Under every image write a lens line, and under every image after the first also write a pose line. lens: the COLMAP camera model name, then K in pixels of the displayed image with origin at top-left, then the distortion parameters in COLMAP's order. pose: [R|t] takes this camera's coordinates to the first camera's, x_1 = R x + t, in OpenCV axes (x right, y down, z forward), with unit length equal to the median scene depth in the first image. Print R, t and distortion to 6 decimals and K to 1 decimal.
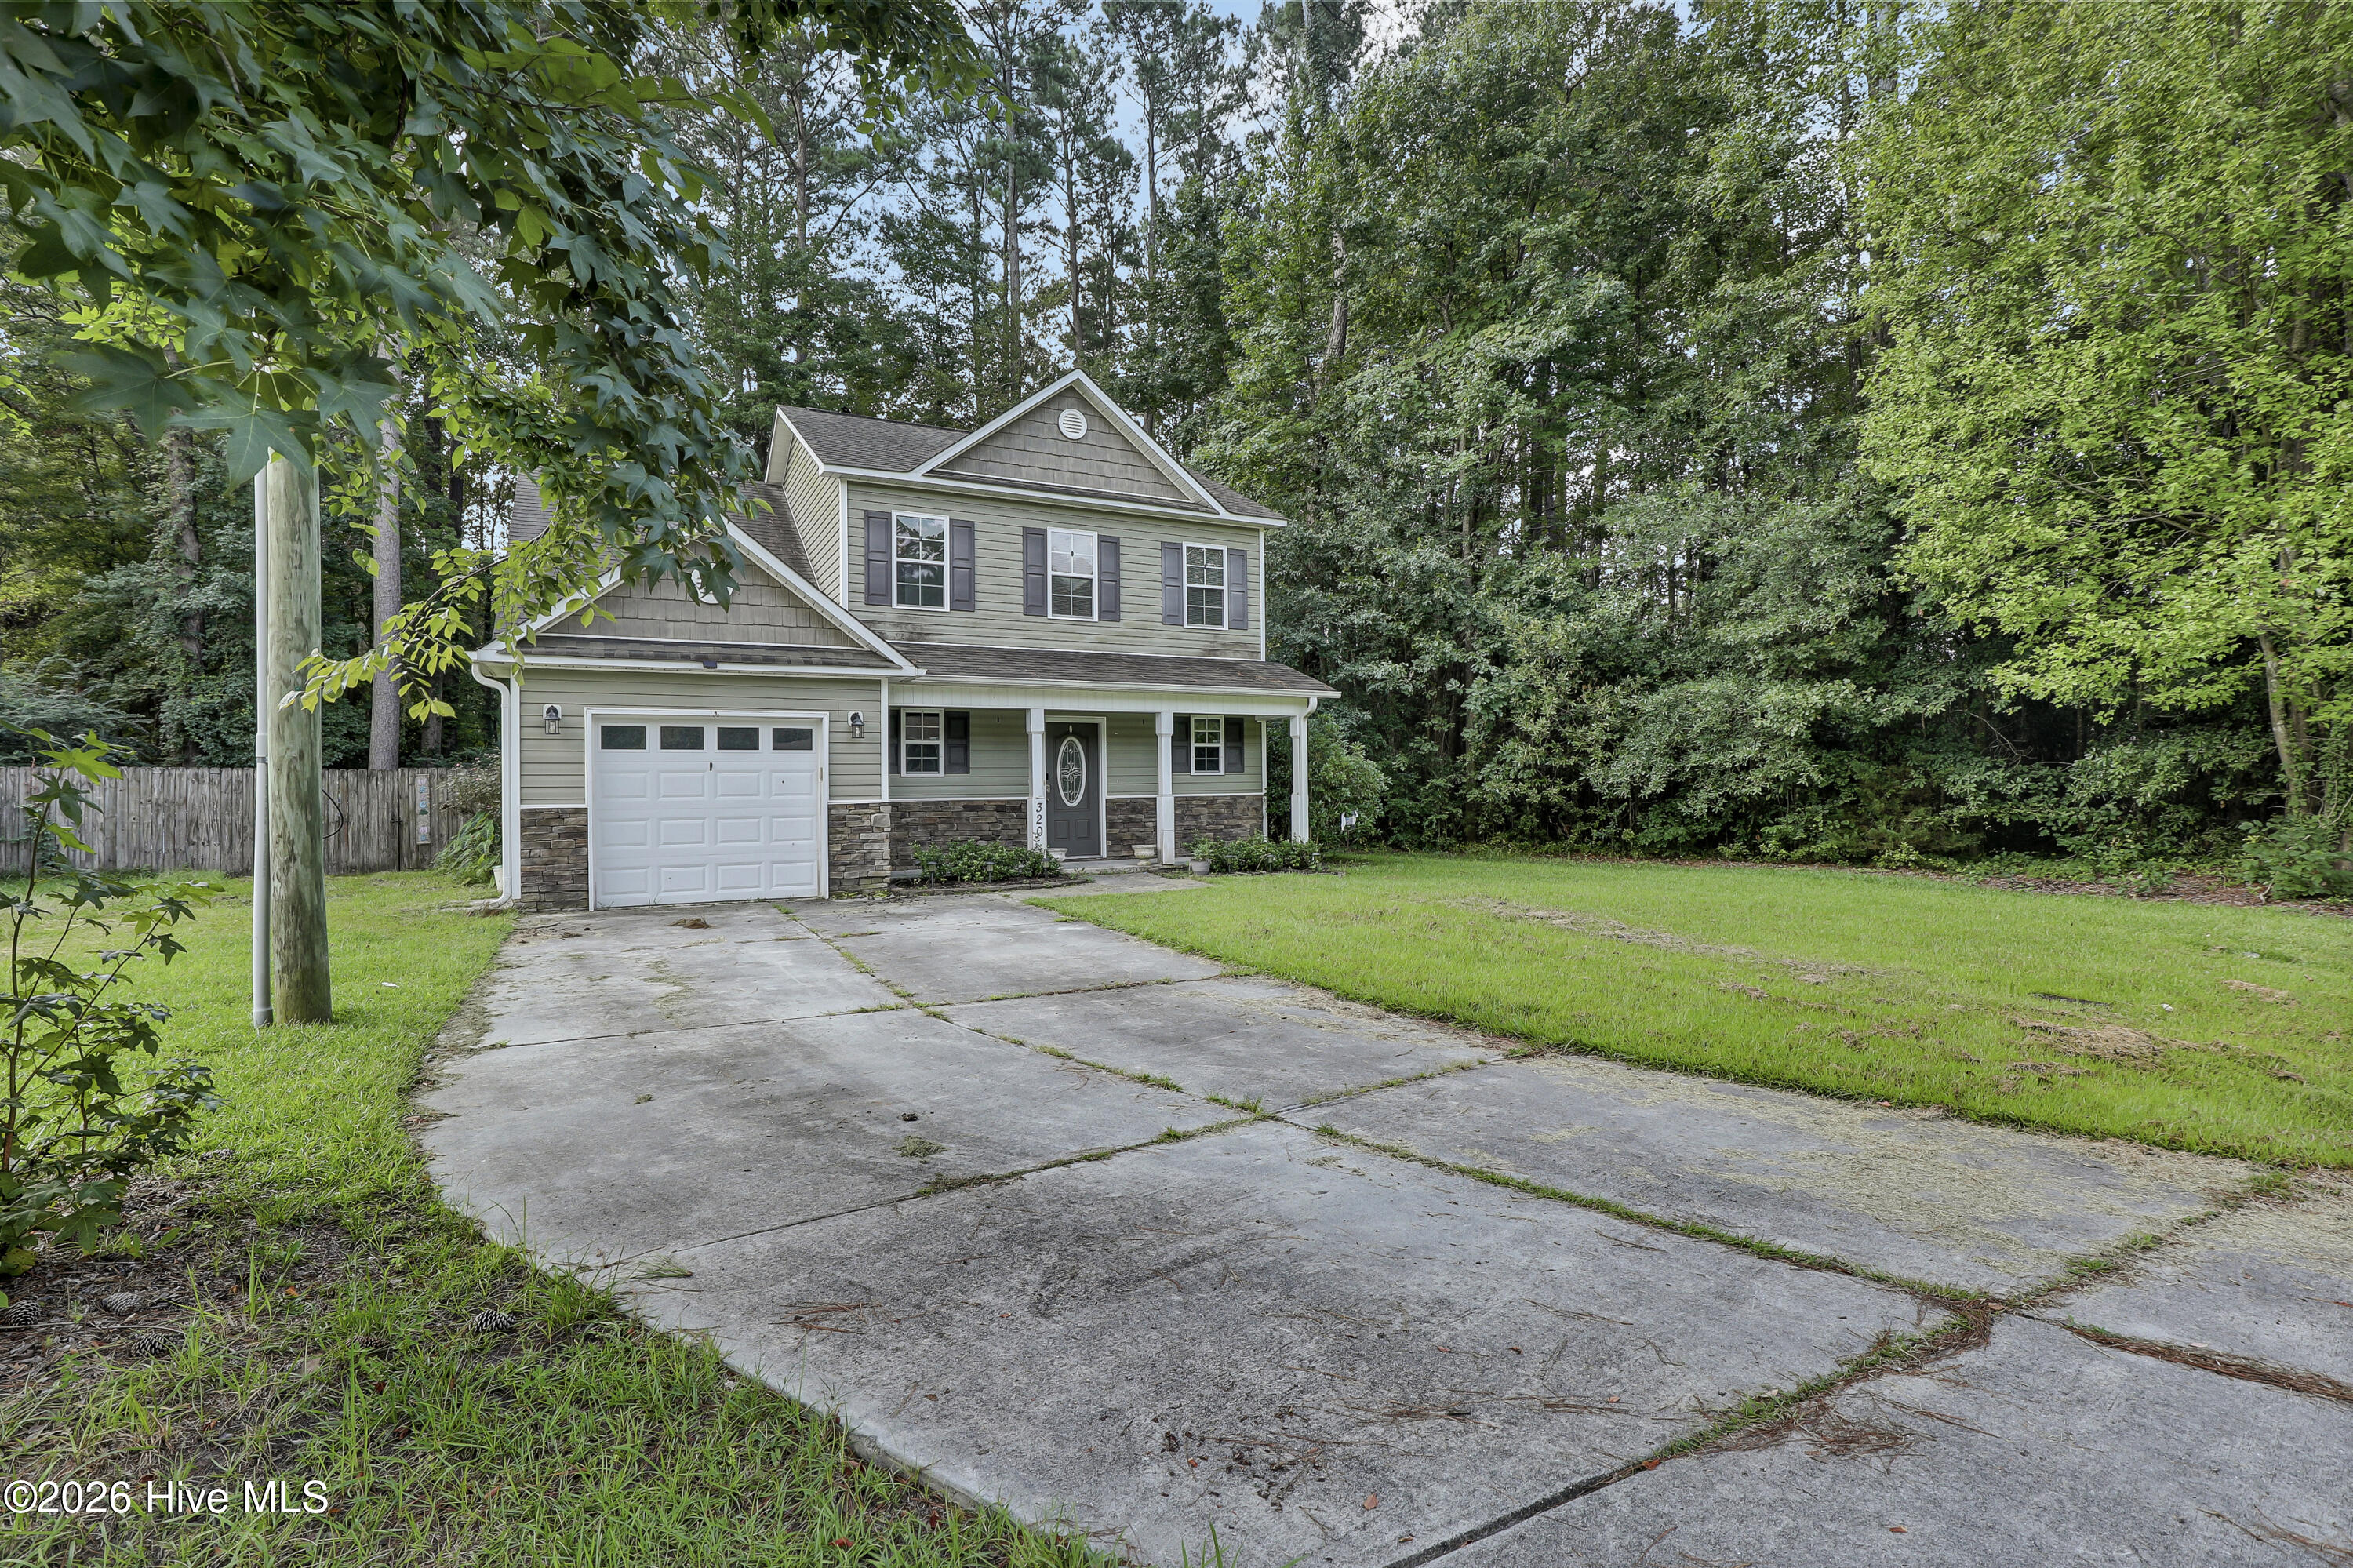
lens RADIAL K [[1129.7, 0, 1176.5], [0, 1129.7, 784.0], [0, 0, 1]] dist [-0.025470, -0.000357]
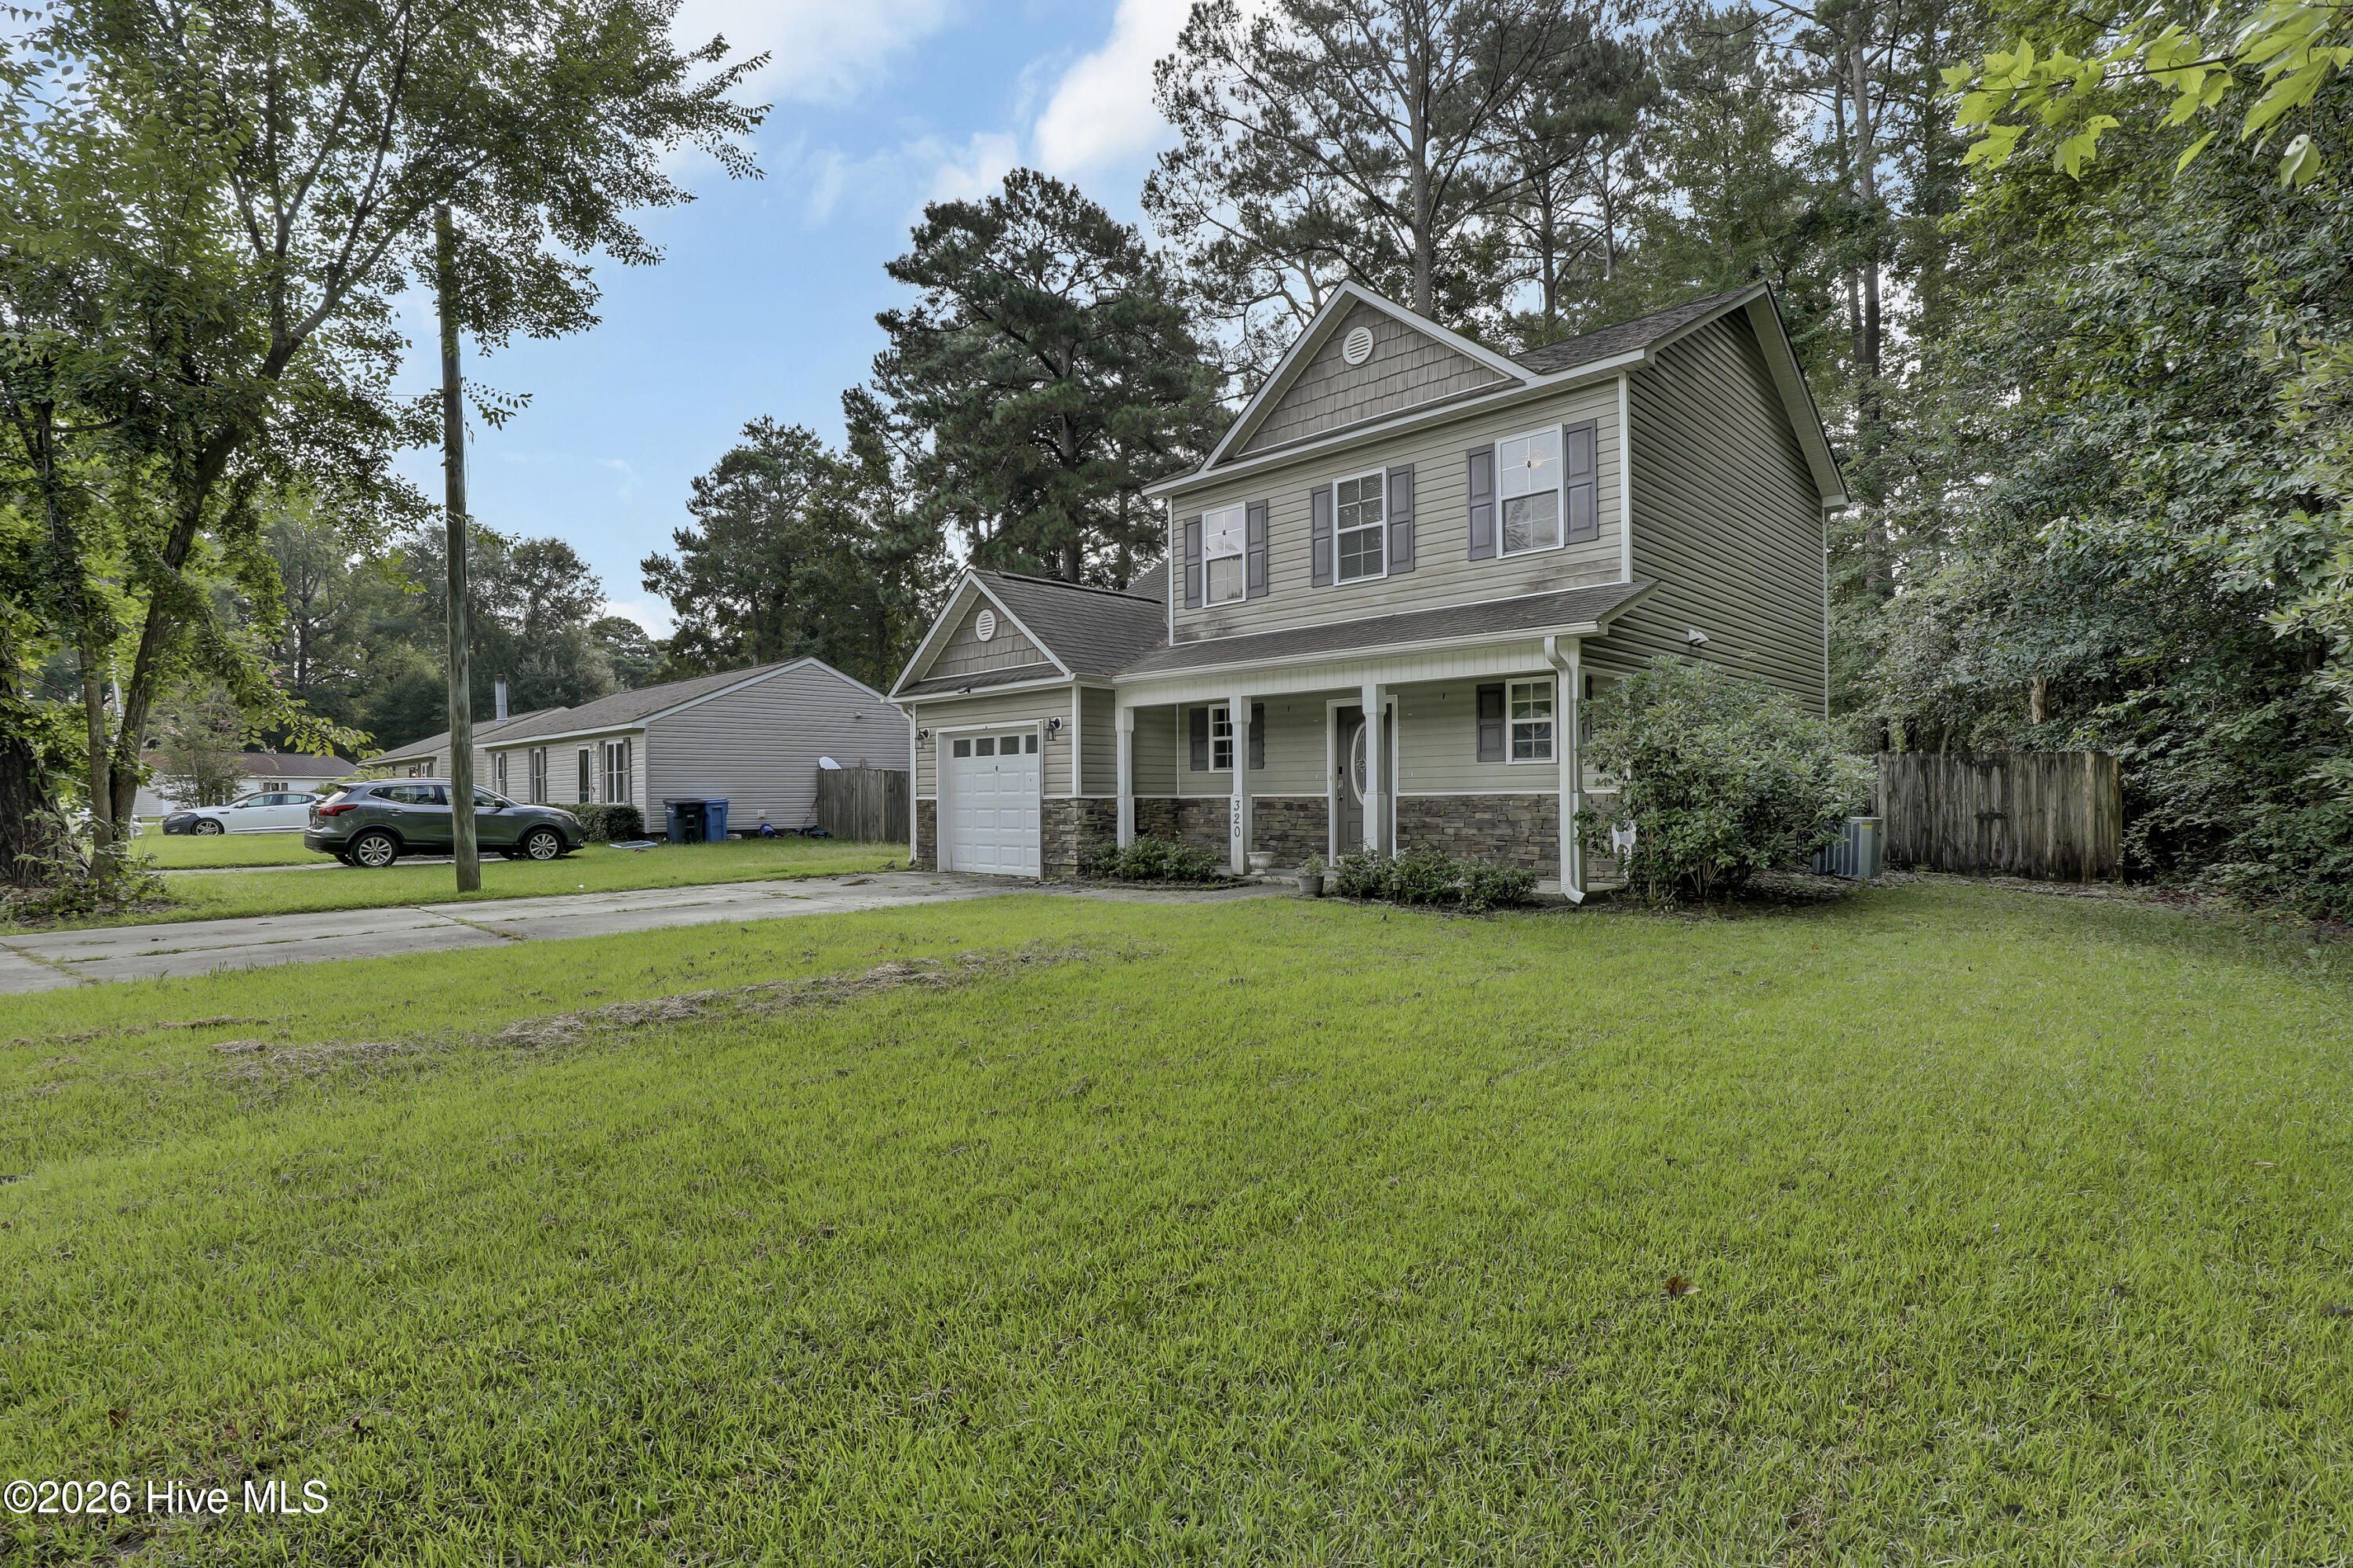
lens RADIAL K [[1110.6, 0, 1174.0], [0, 1110.6, 797.0], [0, 0, 1]] dist [-0.024683, -0.000536]
pose [[0.304783, 0.006604, -0.952399, 0.678977], [0.005555, 0.999947, 0.008712, 0.005873], [0.952406, -0.007946, 0.304730, 0.650729]]
